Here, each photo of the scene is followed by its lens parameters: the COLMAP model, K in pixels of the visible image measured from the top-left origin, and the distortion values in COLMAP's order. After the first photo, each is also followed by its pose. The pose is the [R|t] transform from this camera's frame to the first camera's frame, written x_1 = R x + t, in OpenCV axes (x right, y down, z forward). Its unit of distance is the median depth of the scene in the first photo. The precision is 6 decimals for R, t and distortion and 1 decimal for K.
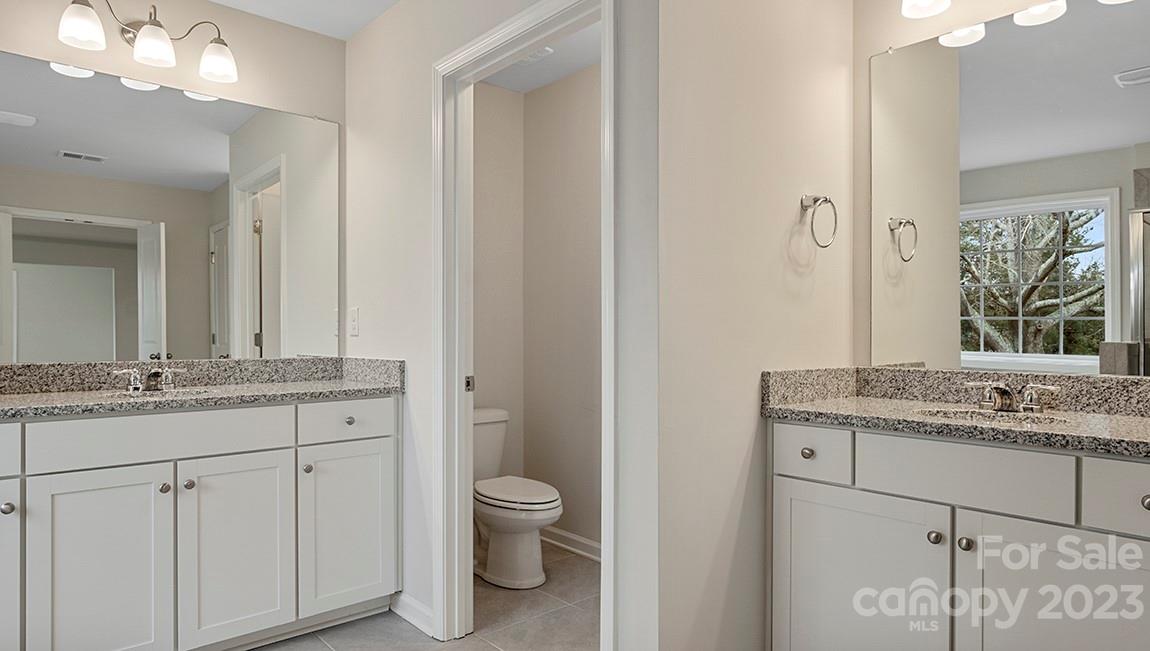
lens RADIAL K [[688.1, 0, 574.7], [0, 688.1, 329.2], [0, 0, 1]] dist [-0.000090, -0.000370]
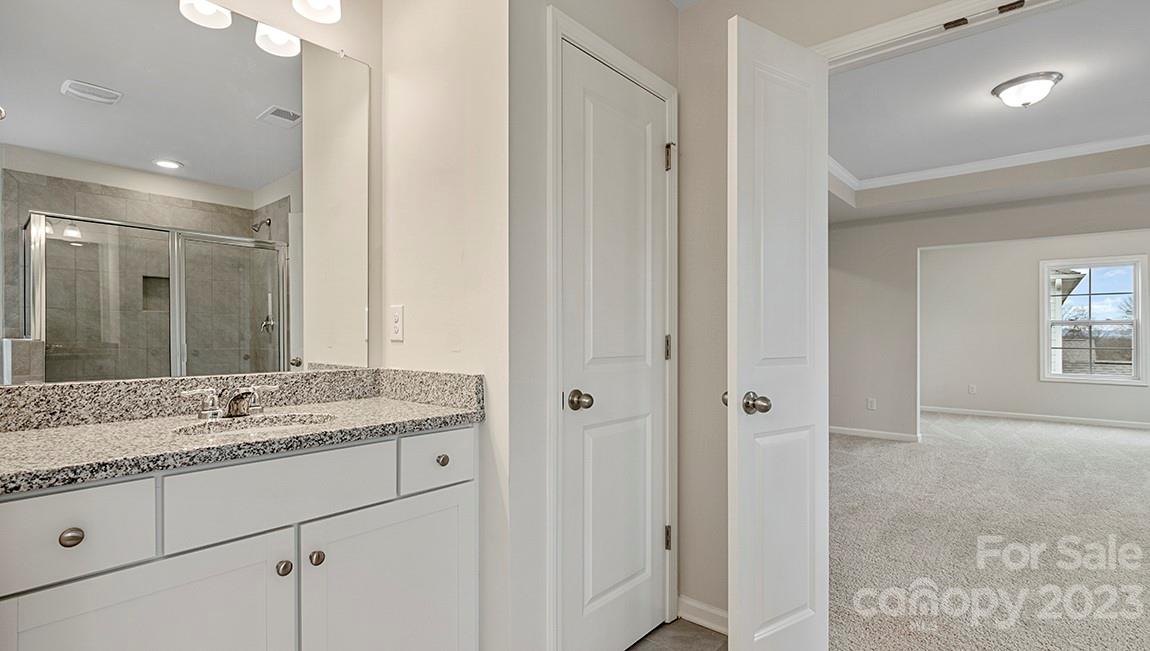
lens RADIAL K [[546.8, 0, 575.0], [0, 546.8, 325.5], [0, 0, 1]] dist [-0.001543, -0.000387]
pose [[-0.136048, 0.013484, 0.990611, -0.207027], [-0.009909, 0.999839, -0.014971, -0.001546], [-0.990653, -0.011853, -0.135892, 0.667711]]
